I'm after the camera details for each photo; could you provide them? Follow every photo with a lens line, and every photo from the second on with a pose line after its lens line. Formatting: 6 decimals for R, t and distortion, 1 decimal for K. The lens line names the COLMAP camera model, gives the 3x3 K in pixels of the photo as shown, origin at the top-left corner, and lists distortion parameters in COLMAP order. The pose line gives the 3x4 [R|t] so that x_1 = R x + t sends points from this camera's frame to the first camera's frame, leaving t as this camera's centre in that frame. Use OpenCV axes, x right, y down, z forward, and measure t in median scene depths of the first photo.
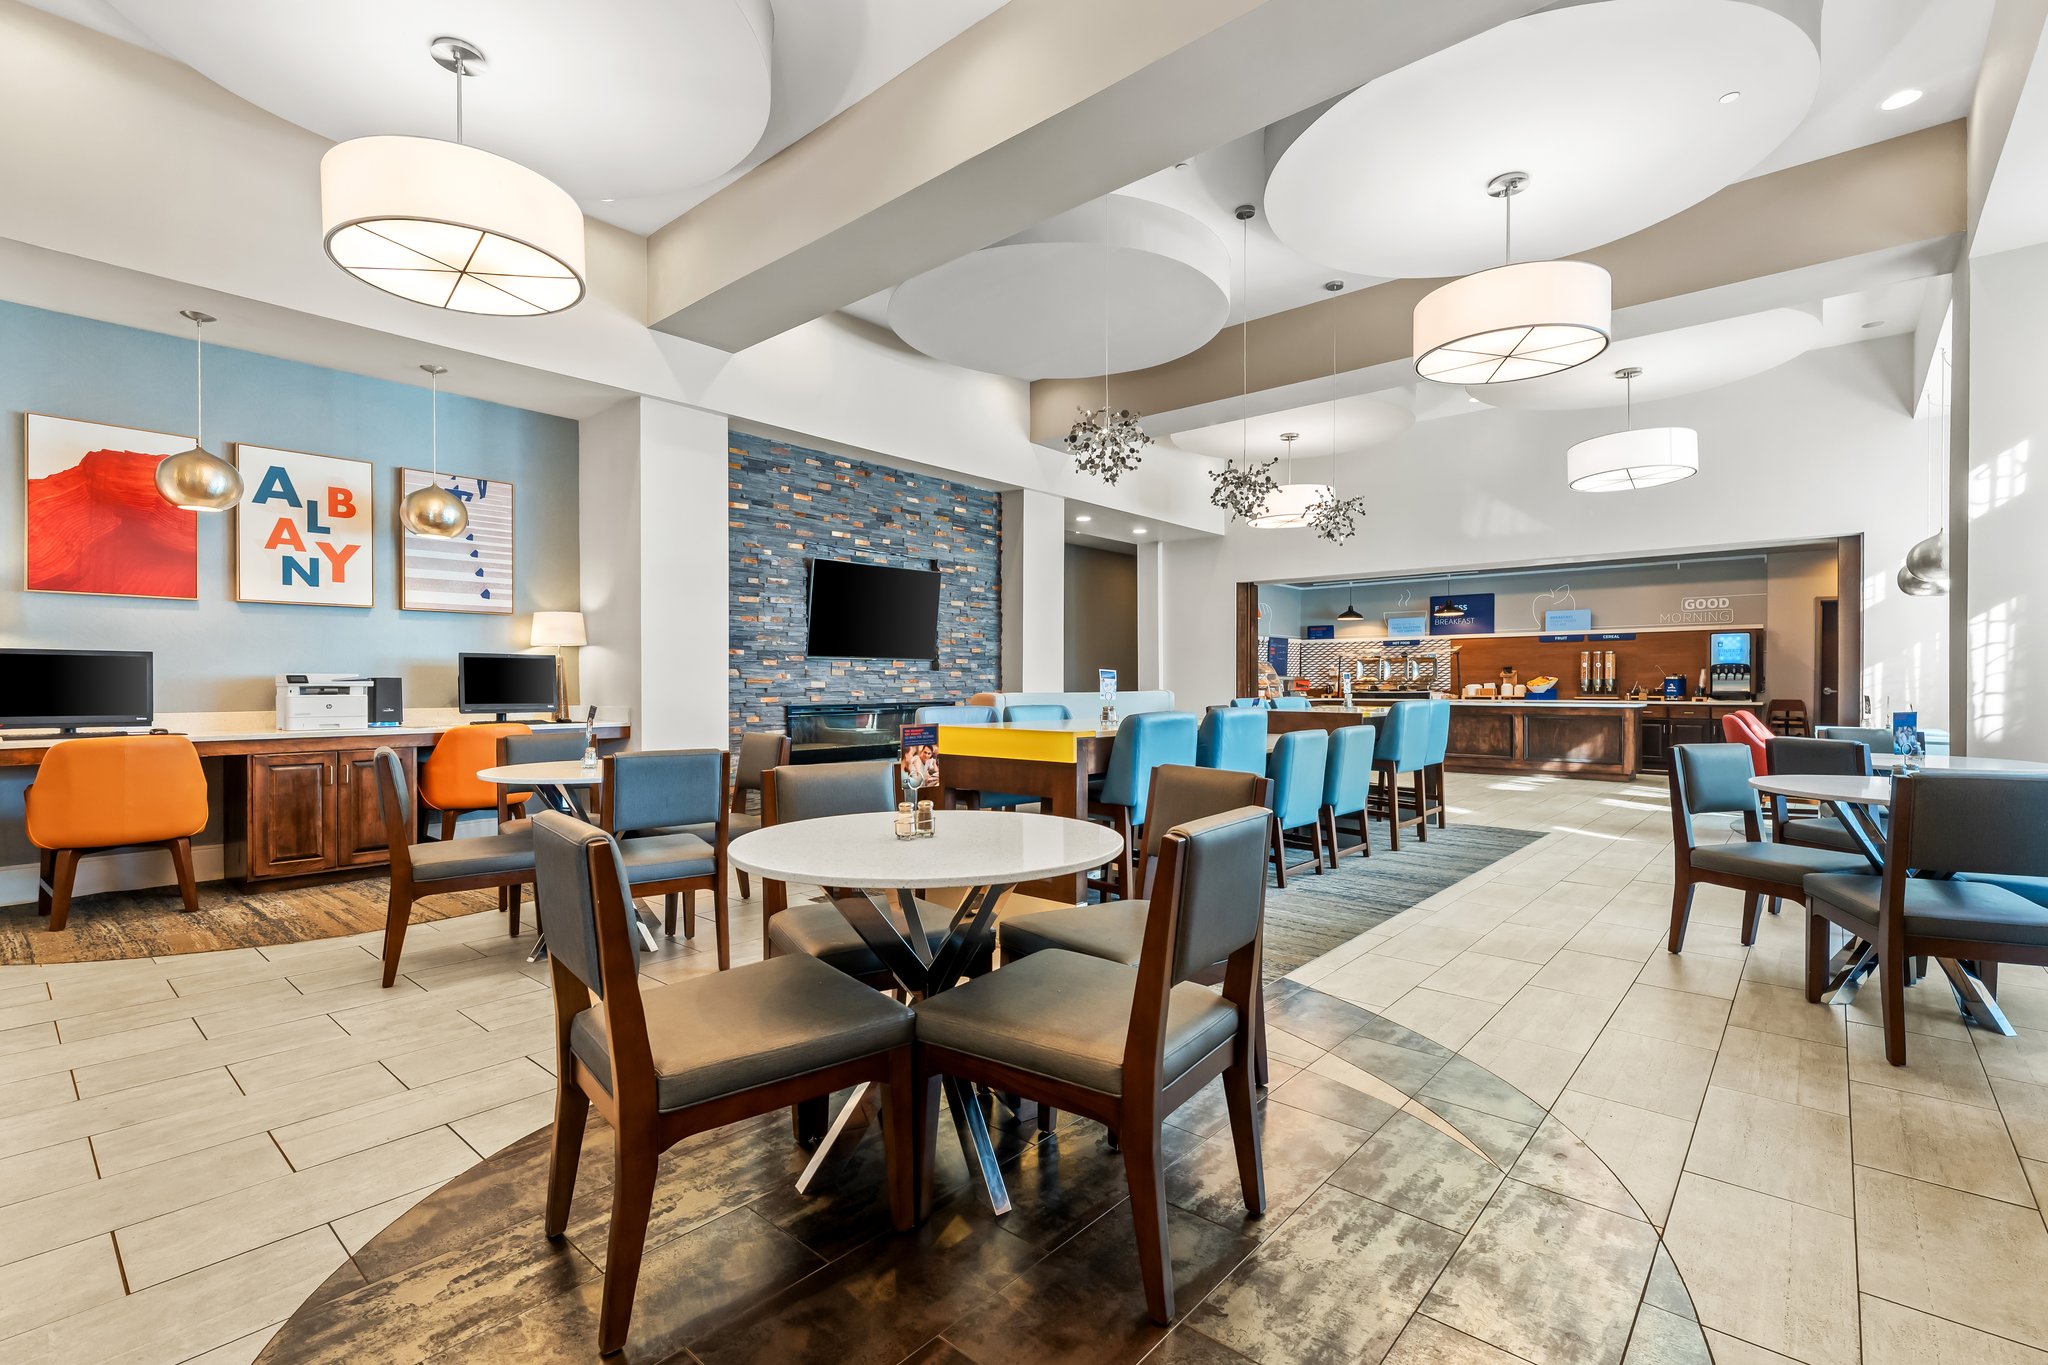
lens RADIAL K [[920.5, 0, 1030.5], [0, 920.5, 693.9], [0, 0, 1]] dist [0.002293, 0.000416]
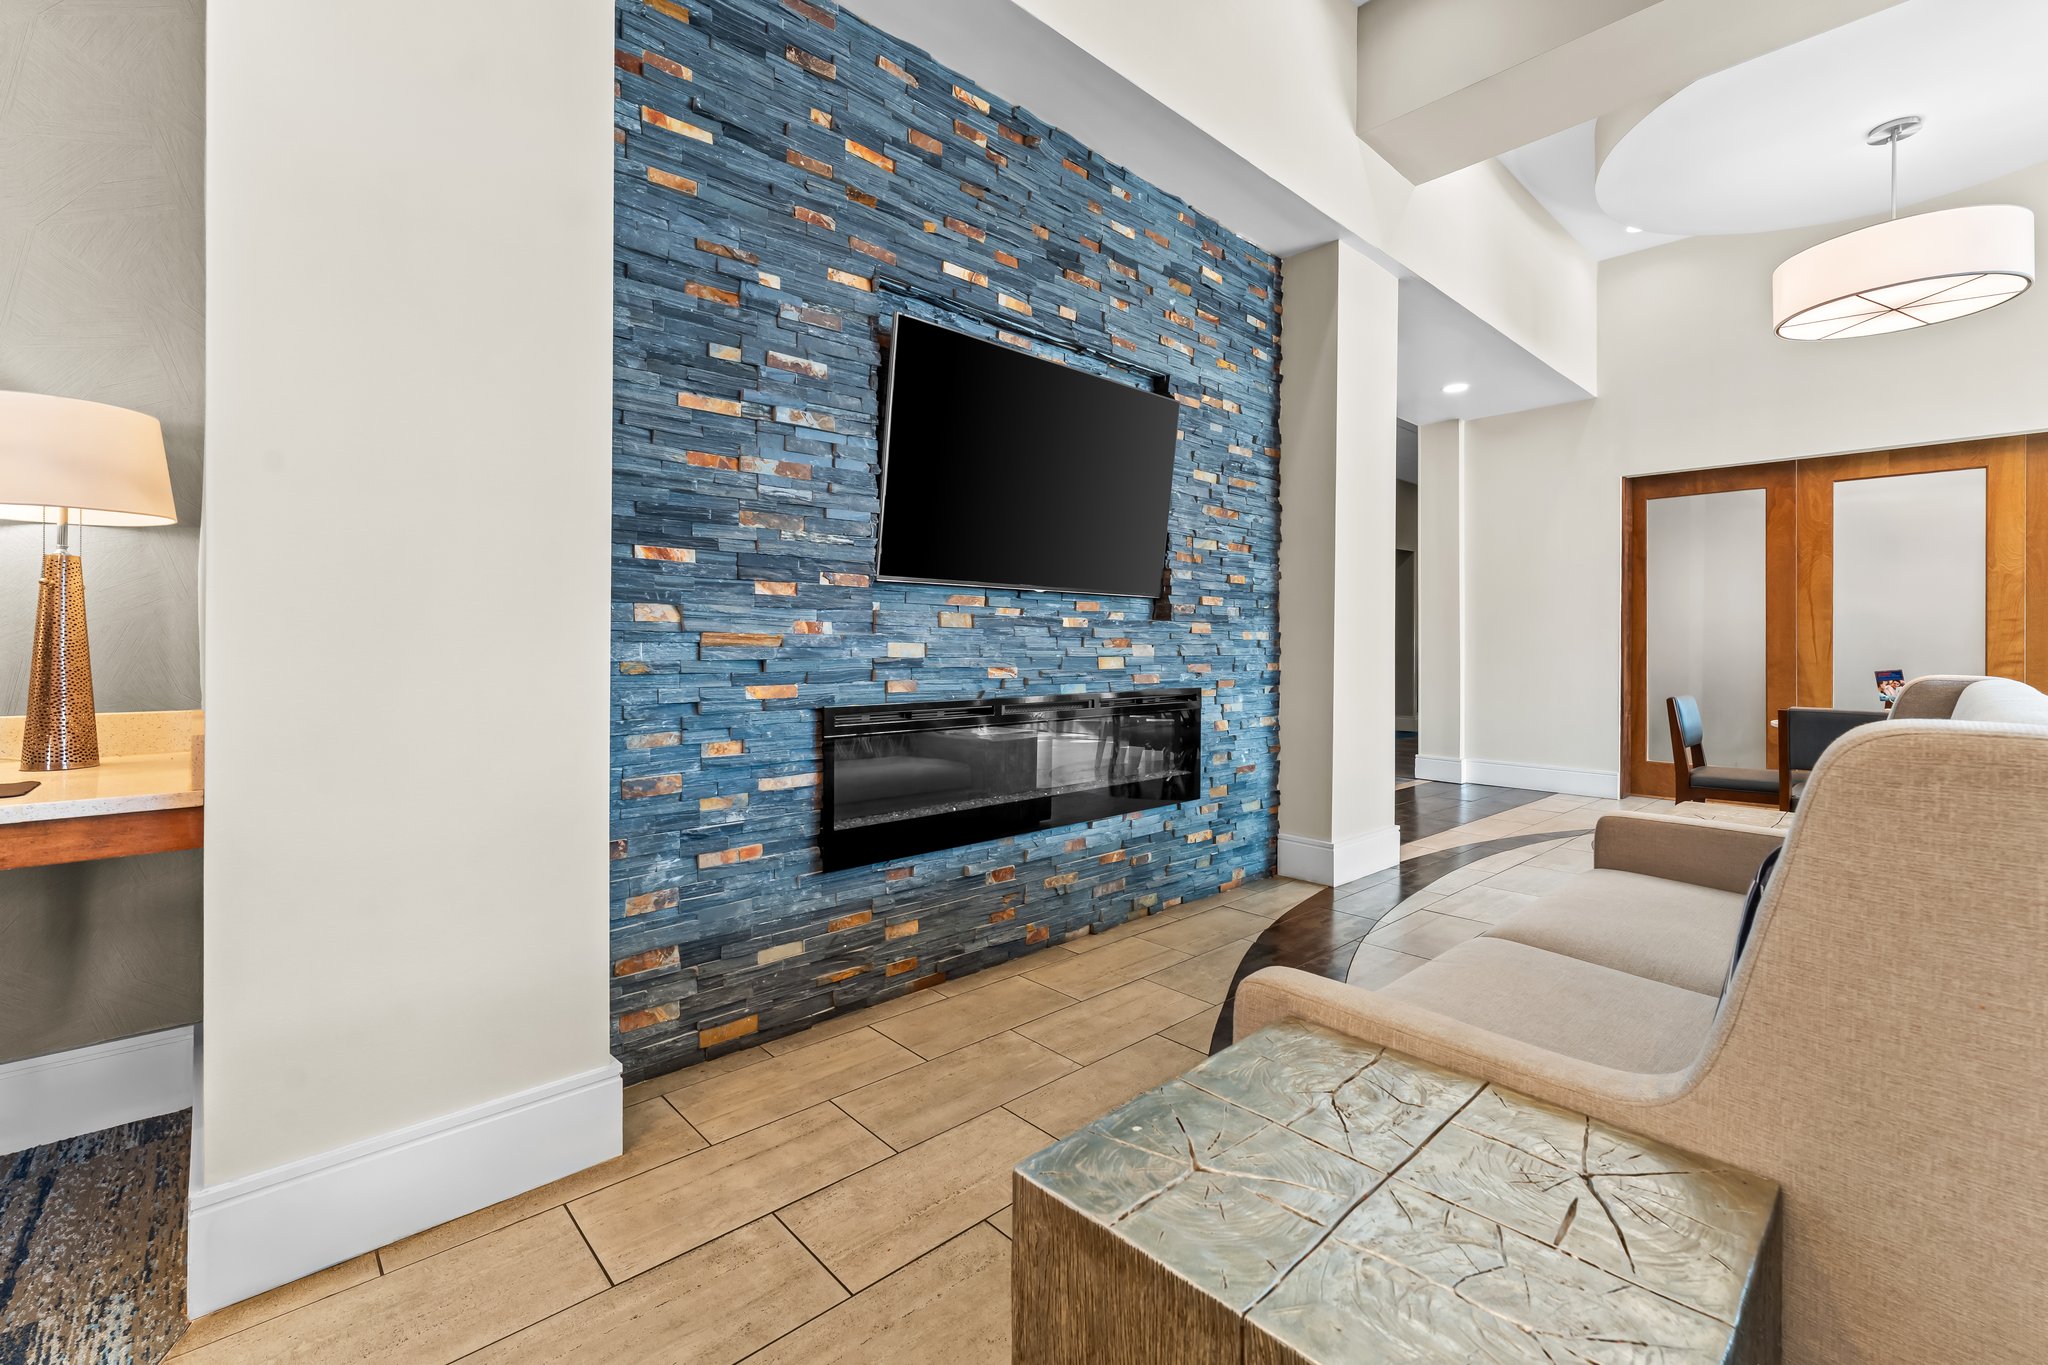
lens RADIAL K [[879.3, 0, 1022.6], [0, 879.3, 662.2], [0, 0, 1]] dist [-0.002983, -0.000053]
pose [[0.994479, 0.008046, -0.104625, -0.151282], [-0.007402, 0.999951, 0.006543, -0.008377], [0.104672, -0.005732, 0.994490, 0.672896]]
